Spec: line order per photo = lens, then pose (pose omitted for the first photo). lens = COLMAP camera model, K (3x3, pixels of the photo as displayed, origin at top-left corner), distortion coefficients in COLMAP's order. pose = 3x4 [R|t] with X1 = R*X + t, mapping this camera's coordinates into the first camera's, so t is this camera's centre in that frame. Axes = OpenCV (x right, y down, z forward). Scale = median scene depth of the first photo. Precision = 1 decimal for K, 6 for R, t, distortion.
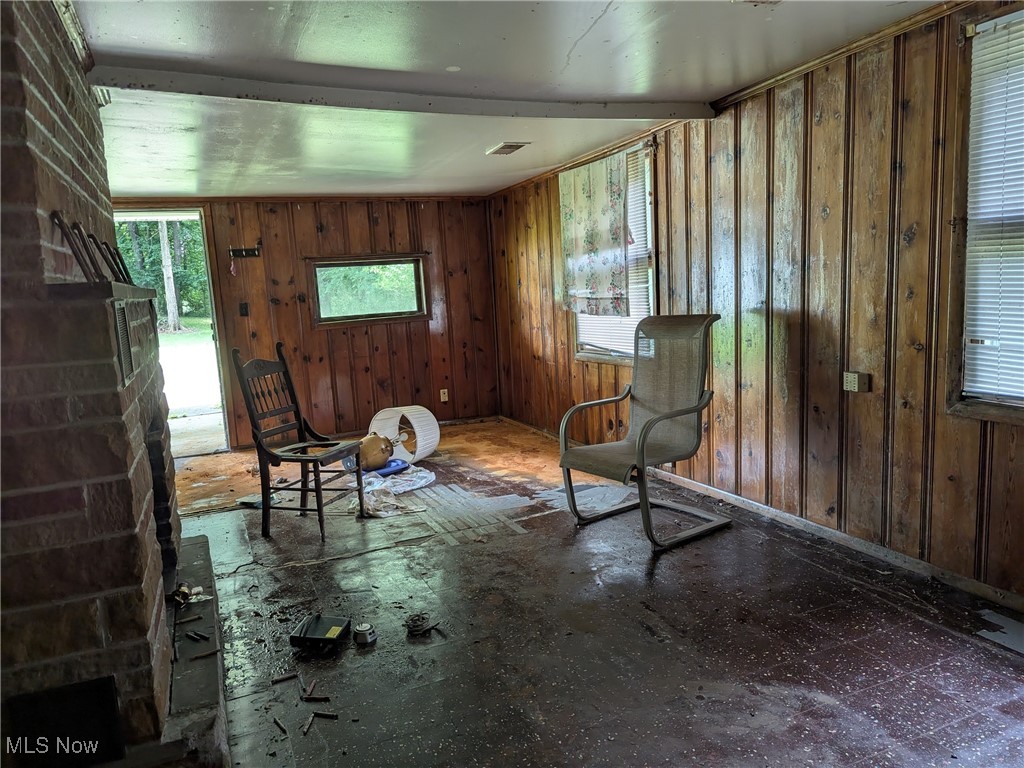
lens RADIAL K [[730.4, 0, 509.2], [0, 730.4, 372.0], [0, 0, 1]] dist [0.070209, -0.072349]
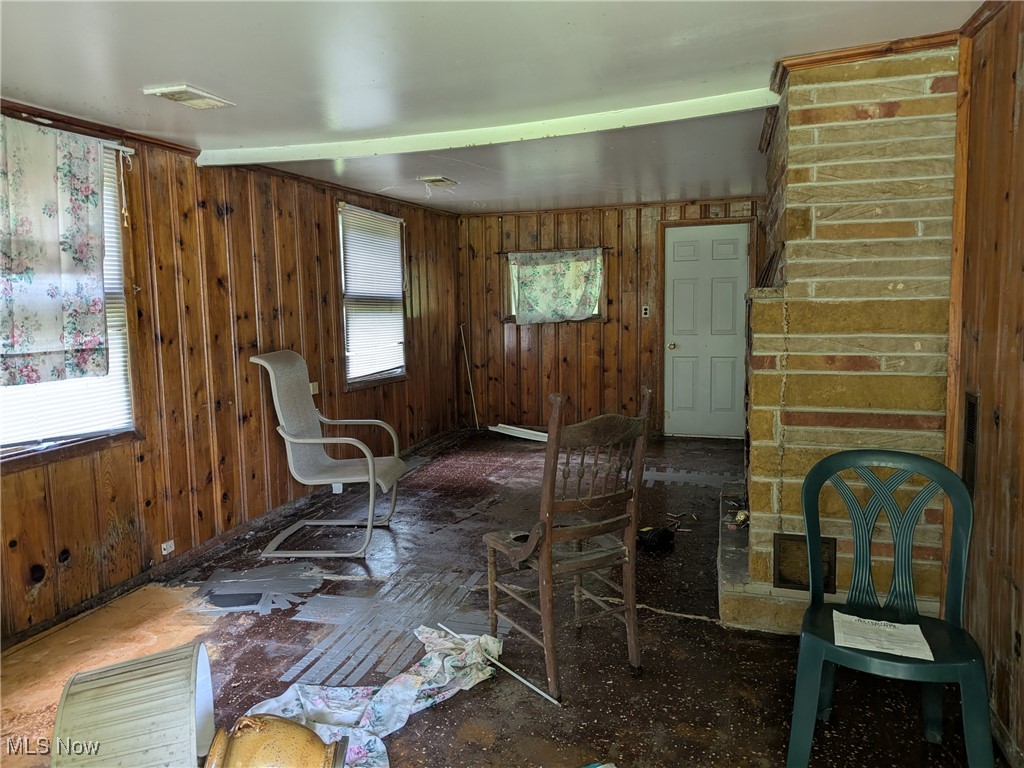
lens RADIAL K [[730.4, 0, 509.2], [0, 730.4, 372.0], [0, 0, 1]] dist [0.070209, -0.072349]
pose [[-0.767832, 0.011146, 0.640554, -0.576316], [0.136289, 0.979804, 0.146320, -0.130117], [-0.625986, 0.199650, -0.753844, 1.298387]]
